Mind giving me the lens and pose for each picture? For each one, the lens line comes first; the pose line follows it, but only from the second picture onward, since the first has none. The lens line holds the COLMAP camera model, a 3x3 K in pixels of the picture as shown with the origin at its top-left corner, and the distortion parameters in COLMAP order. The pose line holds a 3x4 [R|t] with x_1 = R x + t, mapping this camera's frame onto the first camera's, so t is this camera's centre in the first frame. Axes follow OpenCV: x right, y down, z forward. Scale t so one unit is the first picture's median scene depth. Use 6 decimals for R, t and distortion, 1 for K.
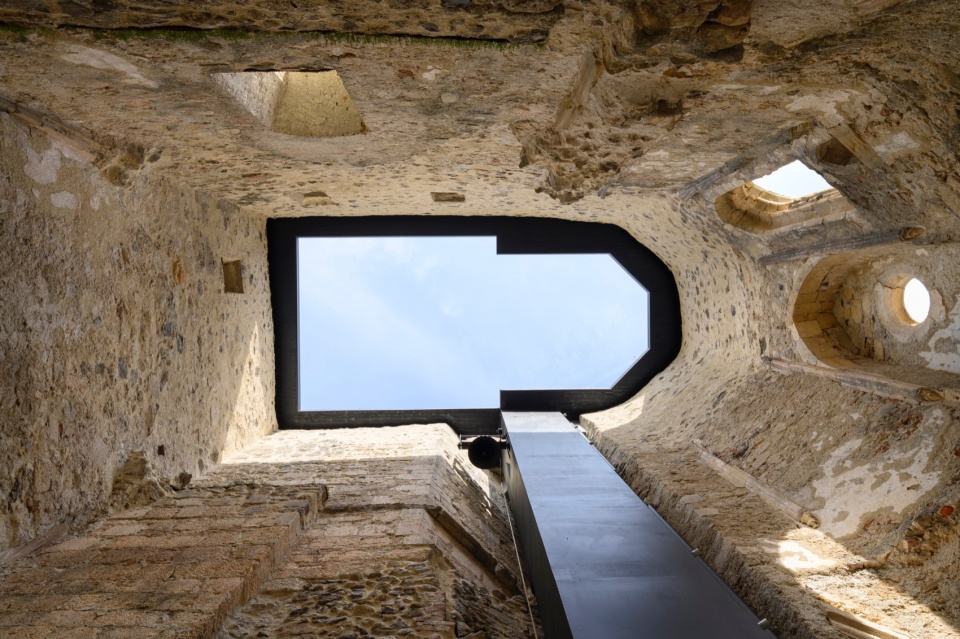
lens RADIAL K [[511.3, 0, 478.9], [0, 511.3, 322.5], [0, 0, 1]] dist [-0.001070, -0.000727]
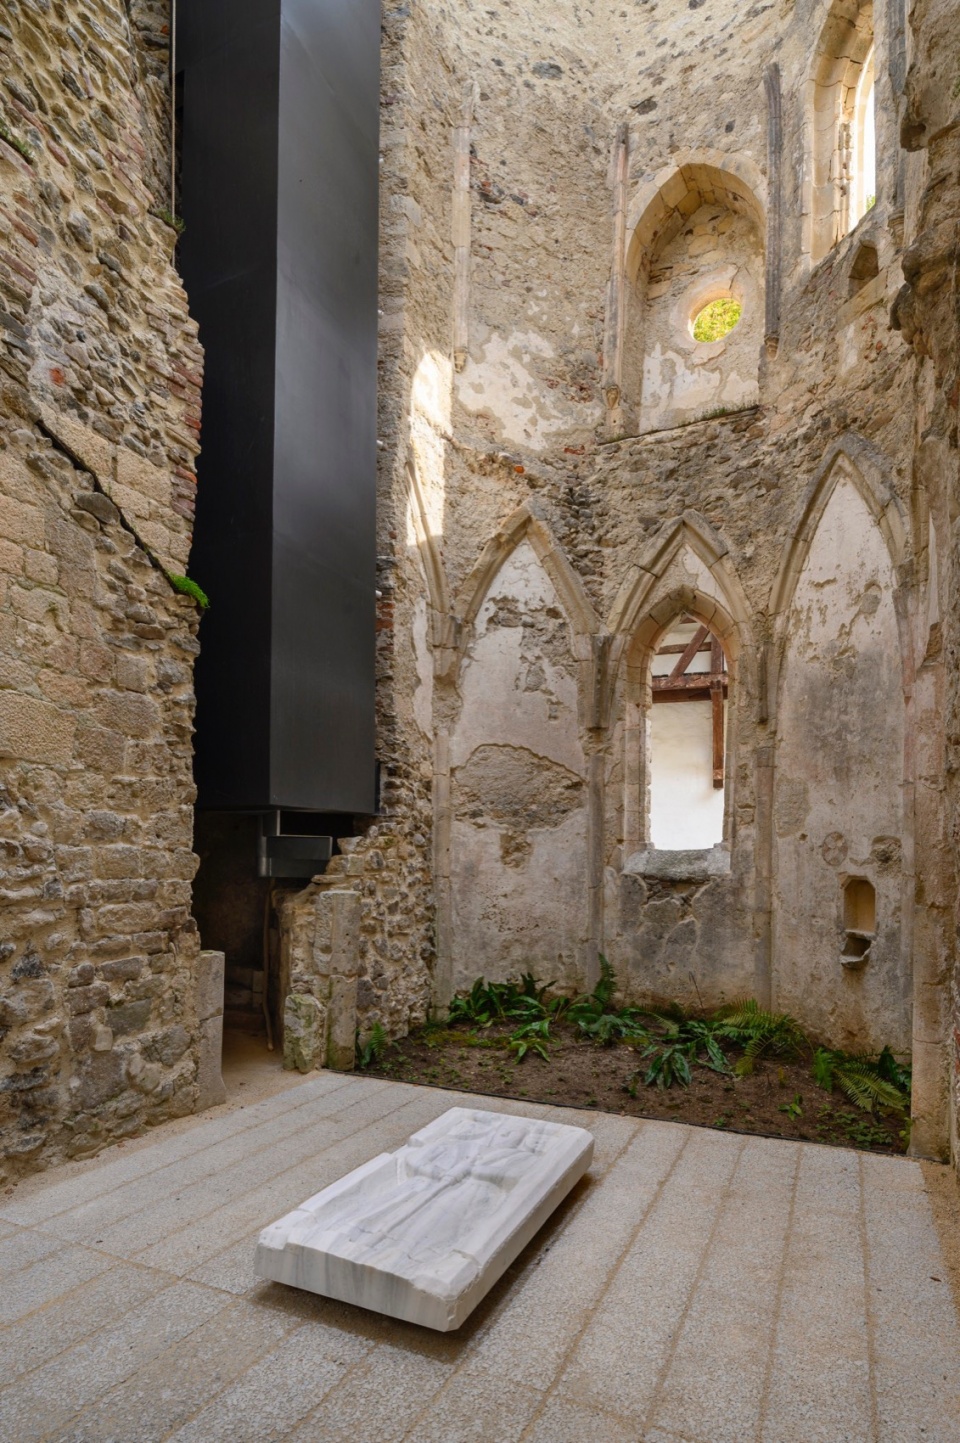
lens RADIAL K [[768.6, 0, 480.9], [0, 768.6, 723.2], [0, 0, 1]] dist [-0.001070, -0.000727]
pose [[0.406663, 0.184321, 0.894791, -0.495760], [-0.913512, 0.070205, 0.400709, -0.183428], [0.011040, -0.980355, 0.196930, 0.000887]]
